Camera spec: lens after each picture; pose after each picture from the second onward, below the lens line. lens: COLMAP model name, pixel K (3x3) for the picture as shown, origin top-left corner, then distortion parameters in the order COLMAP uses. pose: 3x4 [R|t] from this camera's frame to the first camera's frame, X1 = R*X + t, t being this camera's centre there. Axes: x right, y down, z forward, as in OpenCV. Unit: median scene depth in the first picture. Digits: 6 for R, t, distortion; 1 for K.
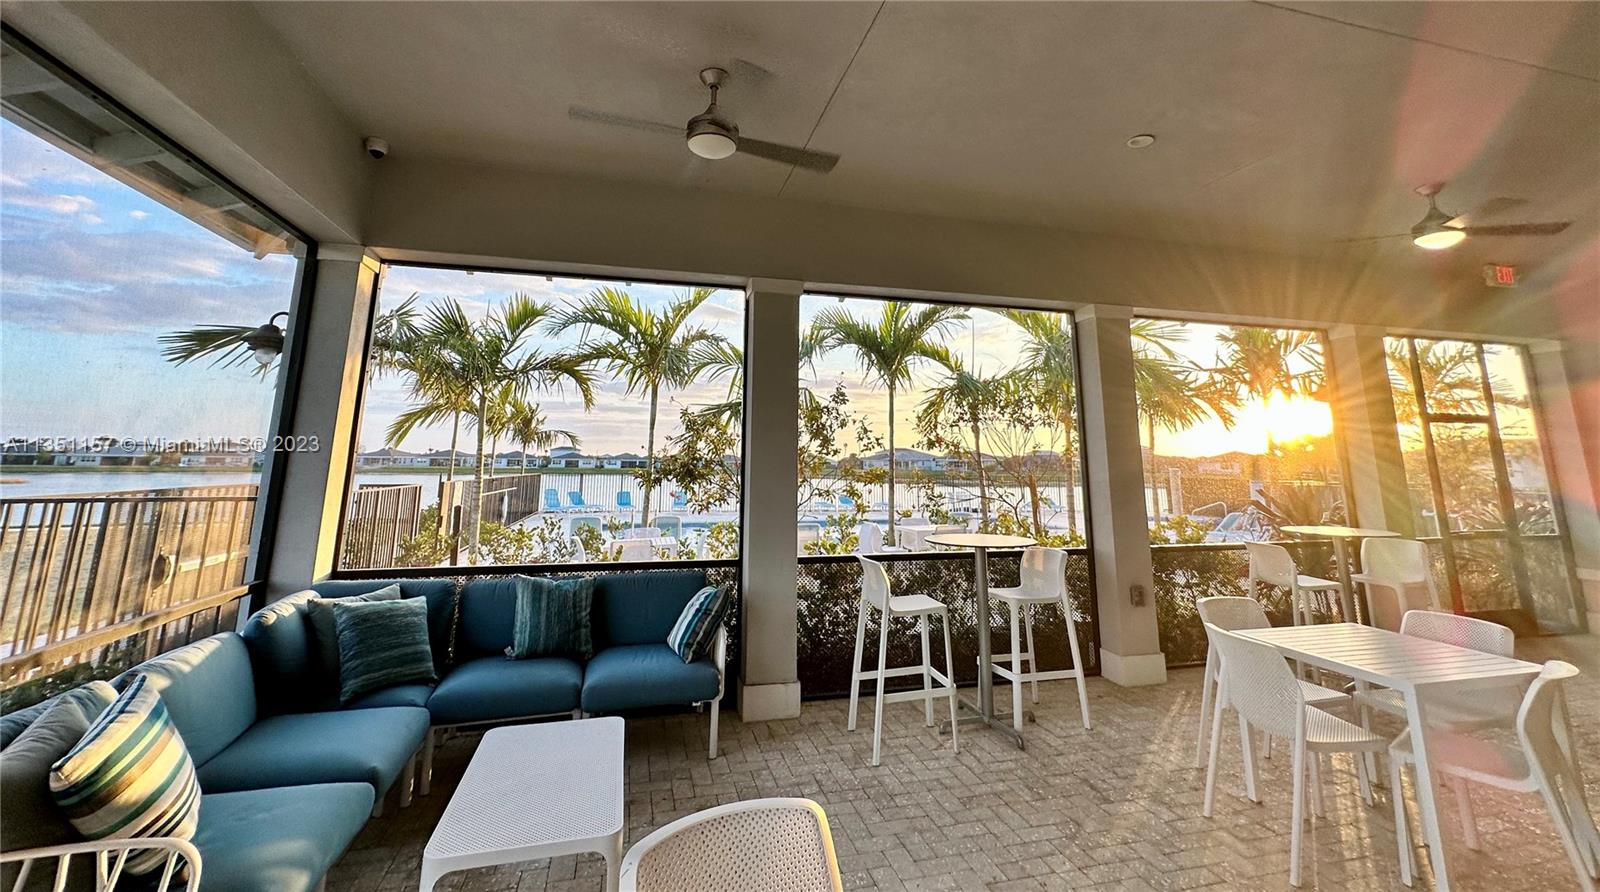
lens RADIAL K [[610.6, 0, 791.9], [0, 610.6, 450.2], [0, 0, 1]] dist [-0.000370, -0.000071]
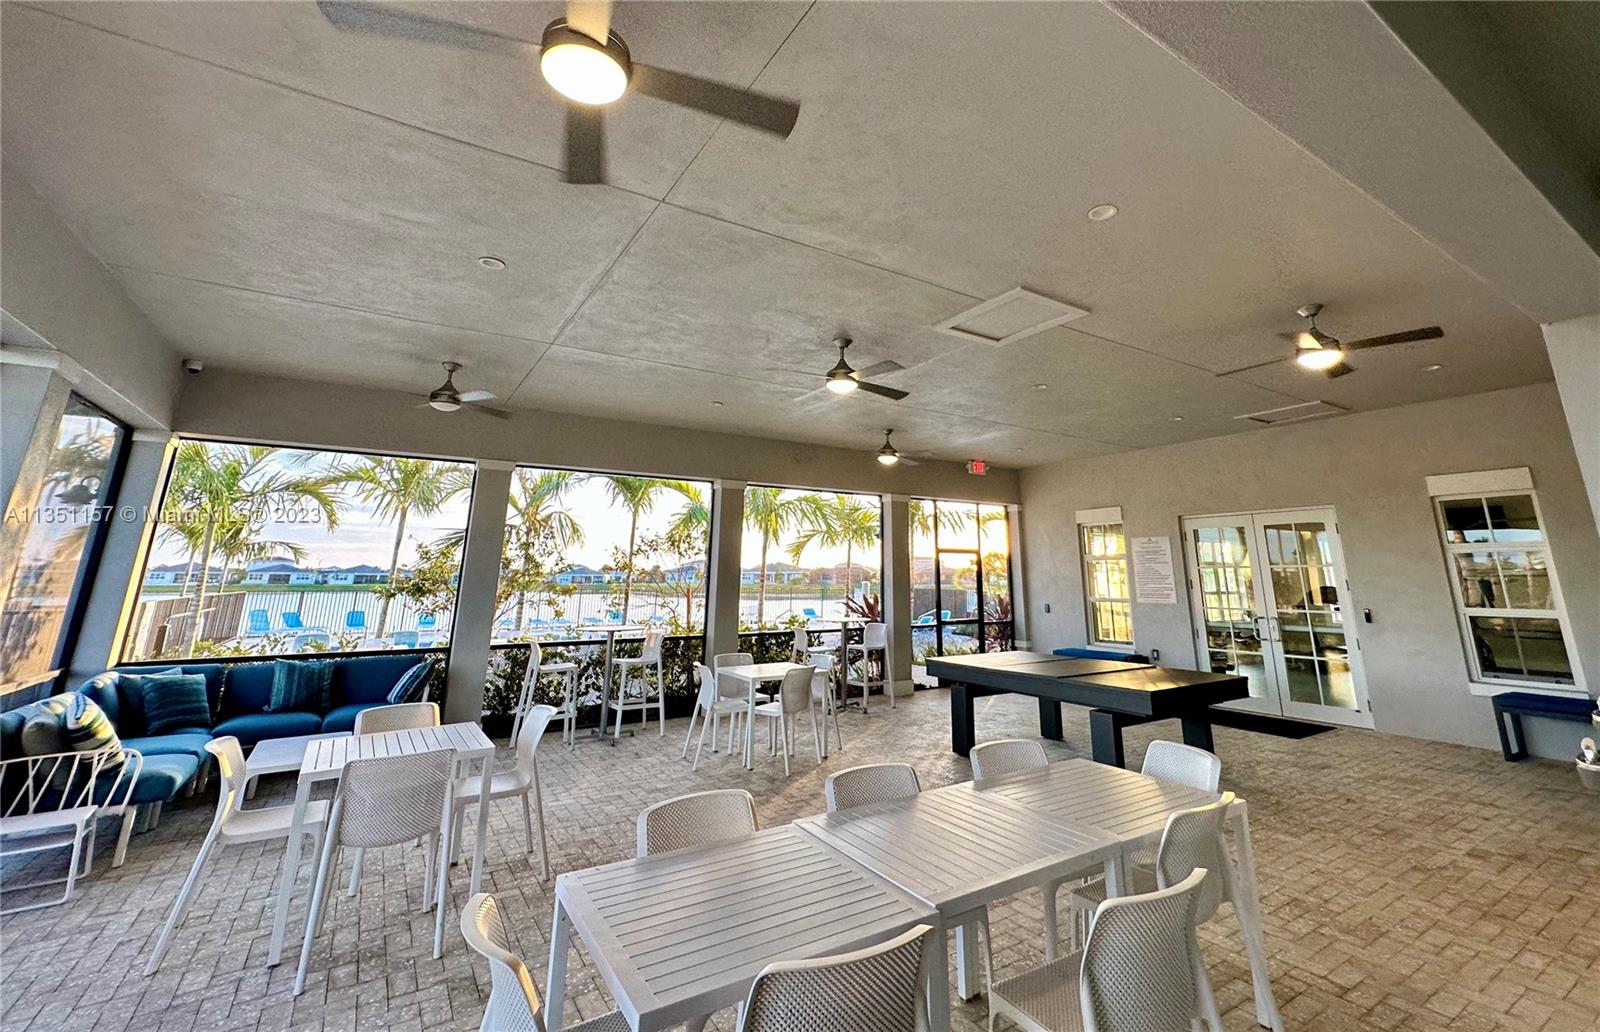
lens RADIAL K [[654.8, 0, 817.7], [0, 654.8, 456.0], [0, 0, 1]] dist [0.010511, 0.000237]
pose [[0.944901, 0.056725, 0.322403, 0.196573], [-0.004710, 0.987126, -0.159876, -0.028581], [-0.327321, 0.149548, 0.933004, -0.779403]]
